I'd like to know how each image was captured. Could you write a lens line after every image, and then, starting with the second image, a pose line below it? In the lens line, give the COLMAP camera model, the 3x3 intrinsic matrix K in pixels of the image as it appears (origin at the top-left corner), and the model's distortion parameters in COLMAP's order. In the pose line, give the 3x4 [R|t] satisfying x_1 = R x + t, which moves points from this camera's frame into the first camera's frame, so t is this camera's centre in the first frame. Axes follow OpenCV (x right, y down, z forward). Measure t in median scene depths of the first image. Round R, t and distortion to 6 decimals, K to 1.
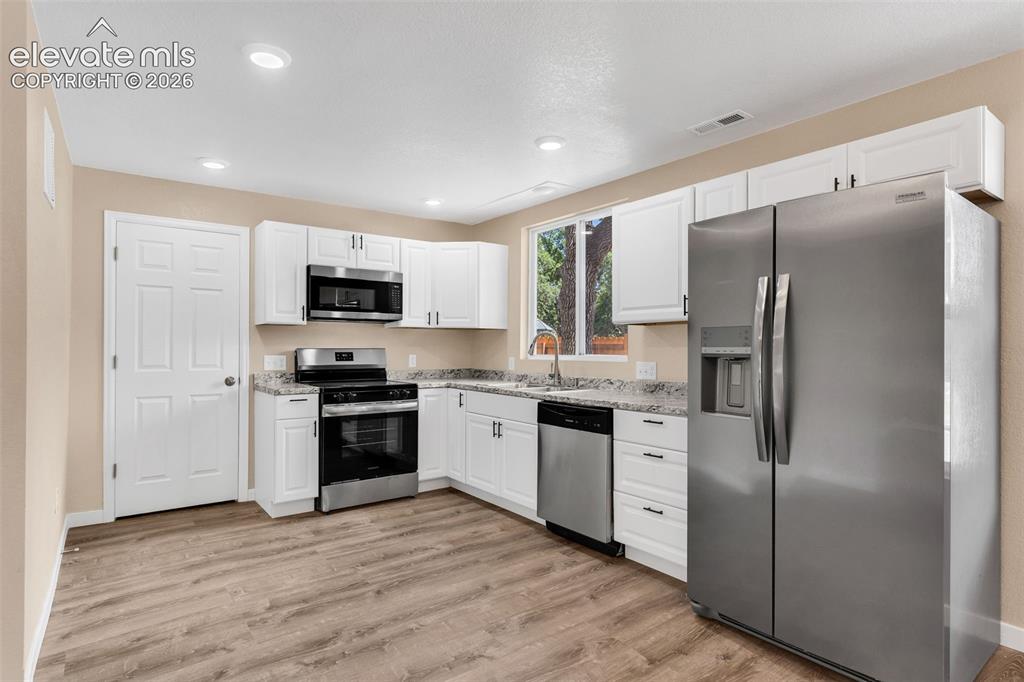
lens RADIAL K [[528.9, 0, 501.9], [0, 528.9, 337.0], [0, 0, 1]] dist [0.003162, 0.000628]
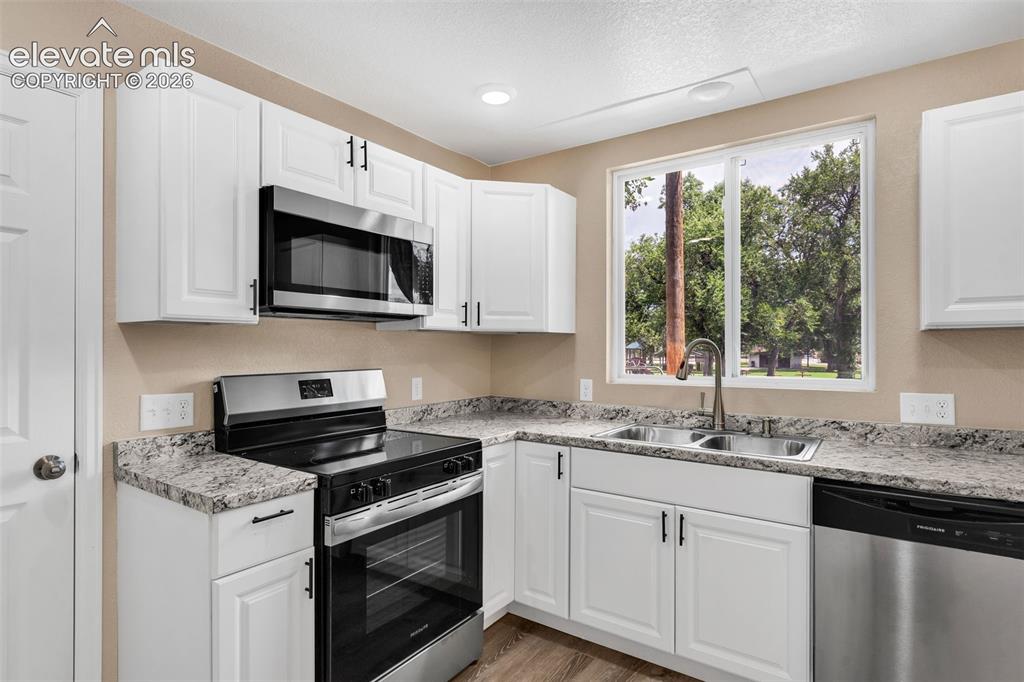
lens RADIAL K [[528.9, 0, 492.1], [0, 528.9, 338.3], [0, 0, 1]] dist [0.003162, 0.000628]
pose [[0.953429, 0.000460, 0.301616, -0.312043], [-0.001348, 0.999995, 0.002737, -0.012254], [-0.301614, -0.003016, 0.953425, 0.516345]]
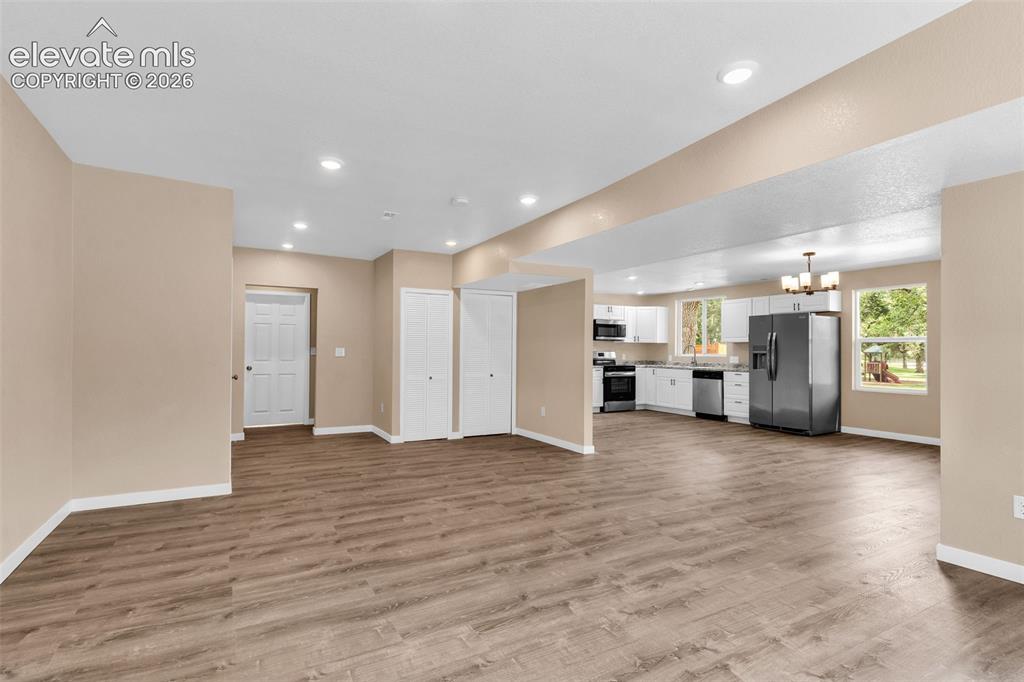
lens RADIAL K [[496.3, 0, 470.1], [0, 496.3, 342.5], [0, 0, 1]] dist [-0.005477, -0.000258]
pose [[0.978836, -0.001940, -0.204639, -0.455871], [0.002572, 0.999993, 0.002823, -0.029917], [0.204632, -0.003289, 0.978833, -1.506567]]
